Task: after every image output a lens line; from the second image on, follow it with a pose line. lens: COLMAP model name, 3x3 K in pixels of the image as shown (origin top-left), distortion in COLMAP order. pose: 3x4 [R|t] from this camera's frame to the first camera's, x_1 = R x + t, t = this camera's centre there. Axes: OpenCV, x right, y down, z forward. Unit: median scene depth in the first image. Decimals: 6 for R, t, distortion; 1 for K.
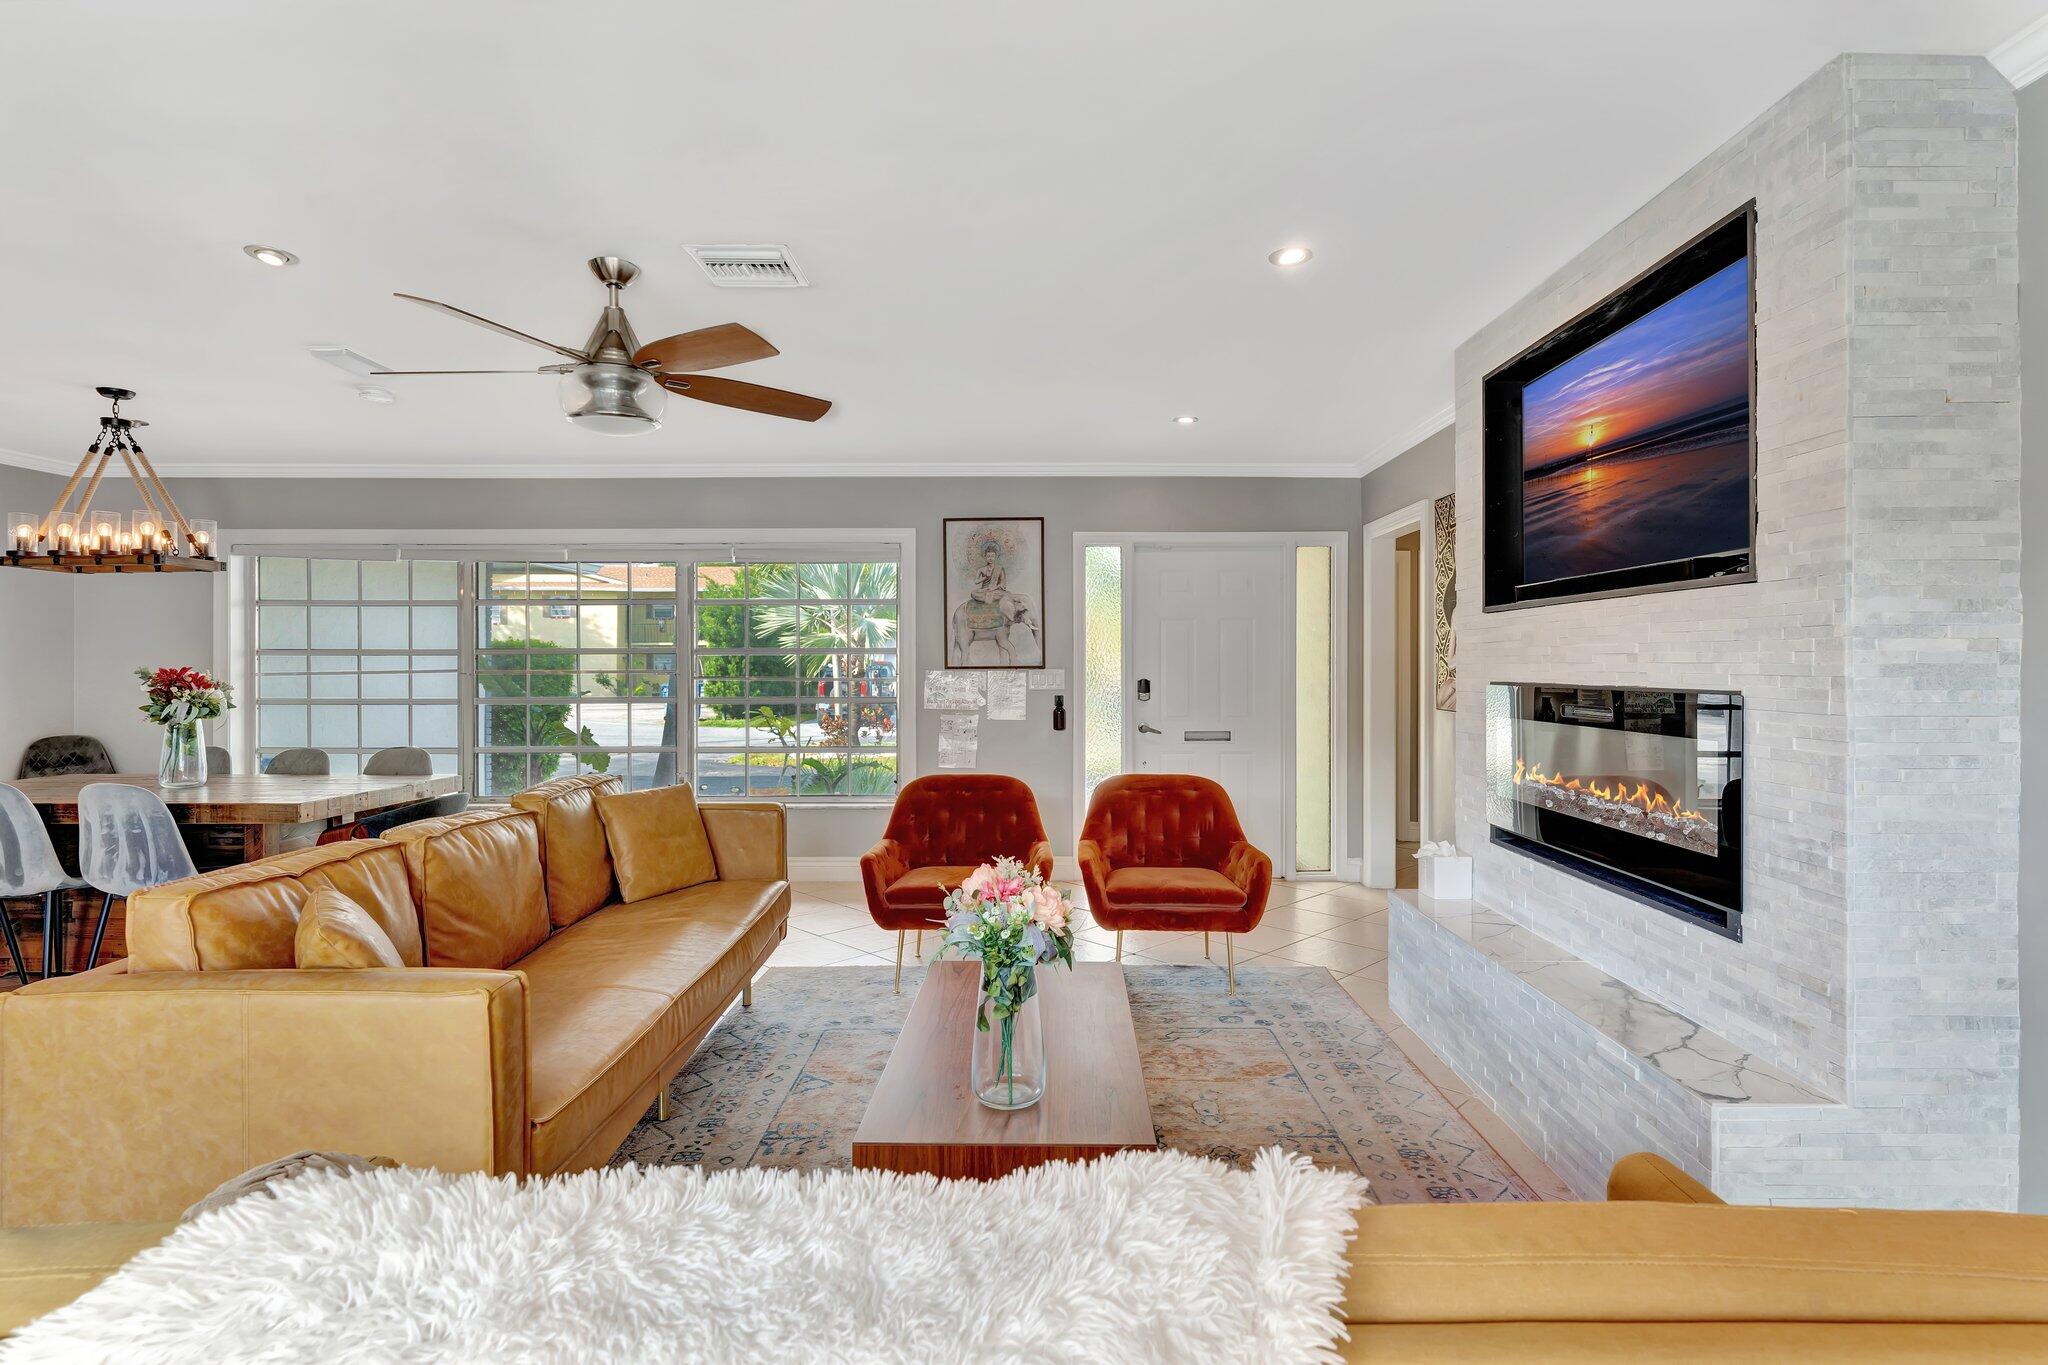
lens RADIAL K [[990.3, 0, 1034.6], [0, 990.3, 664.0], [0, 0, 1]] dist [-0.002902, -0.000132]
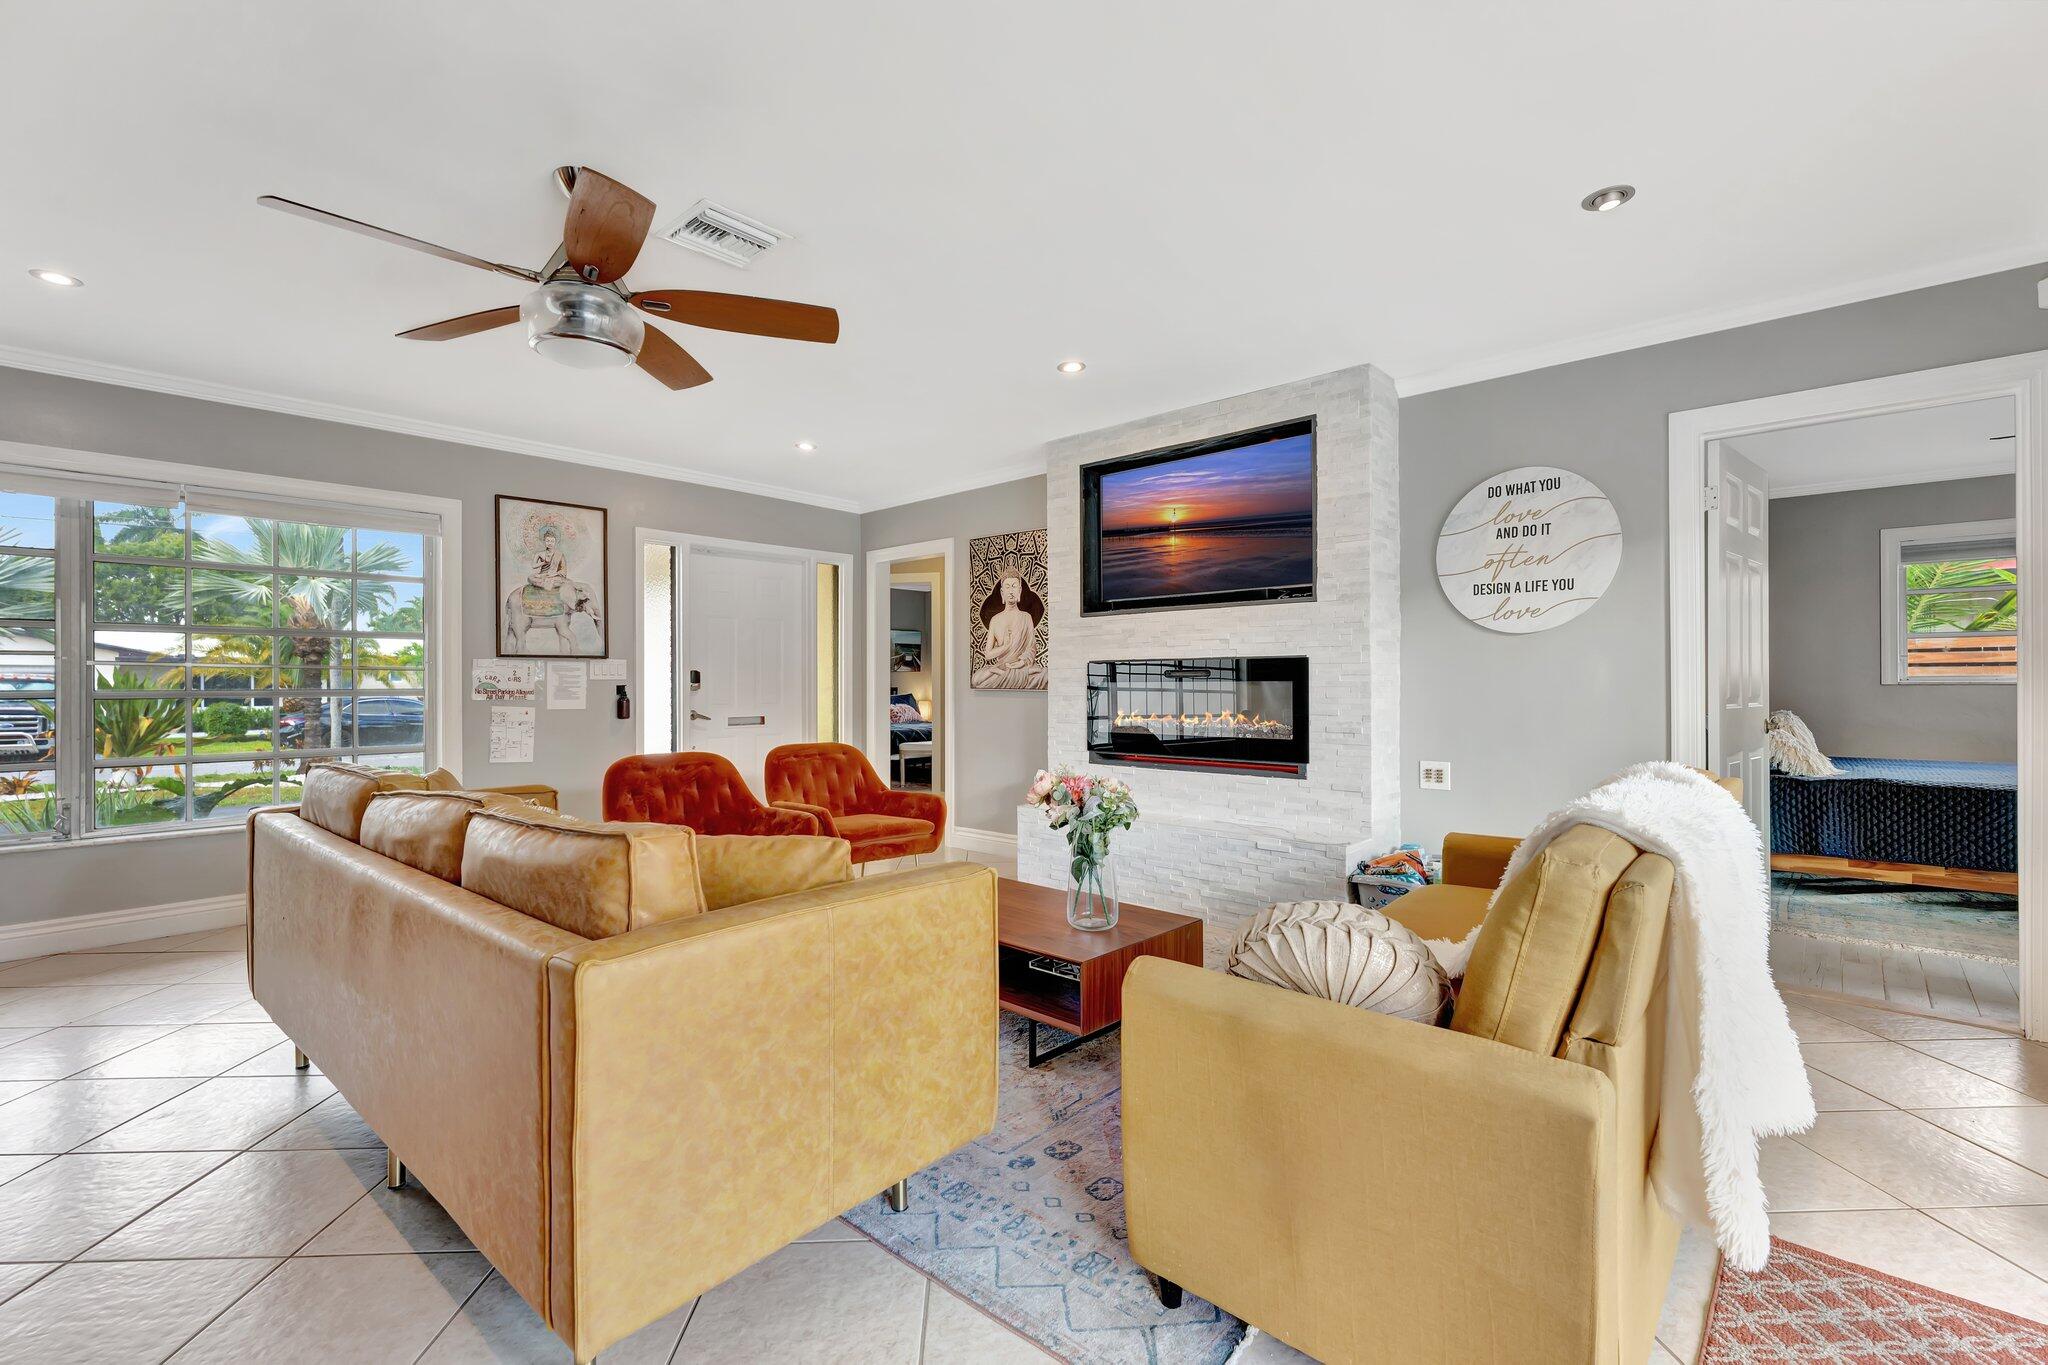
lens RADIAL K [[889.9, 0, 1024.0], [0, 889.9, 682.5], [0, 0, 1]] dist [-0.001306, -0.000055]
pose [[0.673214, 0.000426, 0.739447, -0.902118], [0.001708, 0.999996, -0.002131, 0.076570], [-0.739445, 0.002697, 0.673211, 0.178090]]
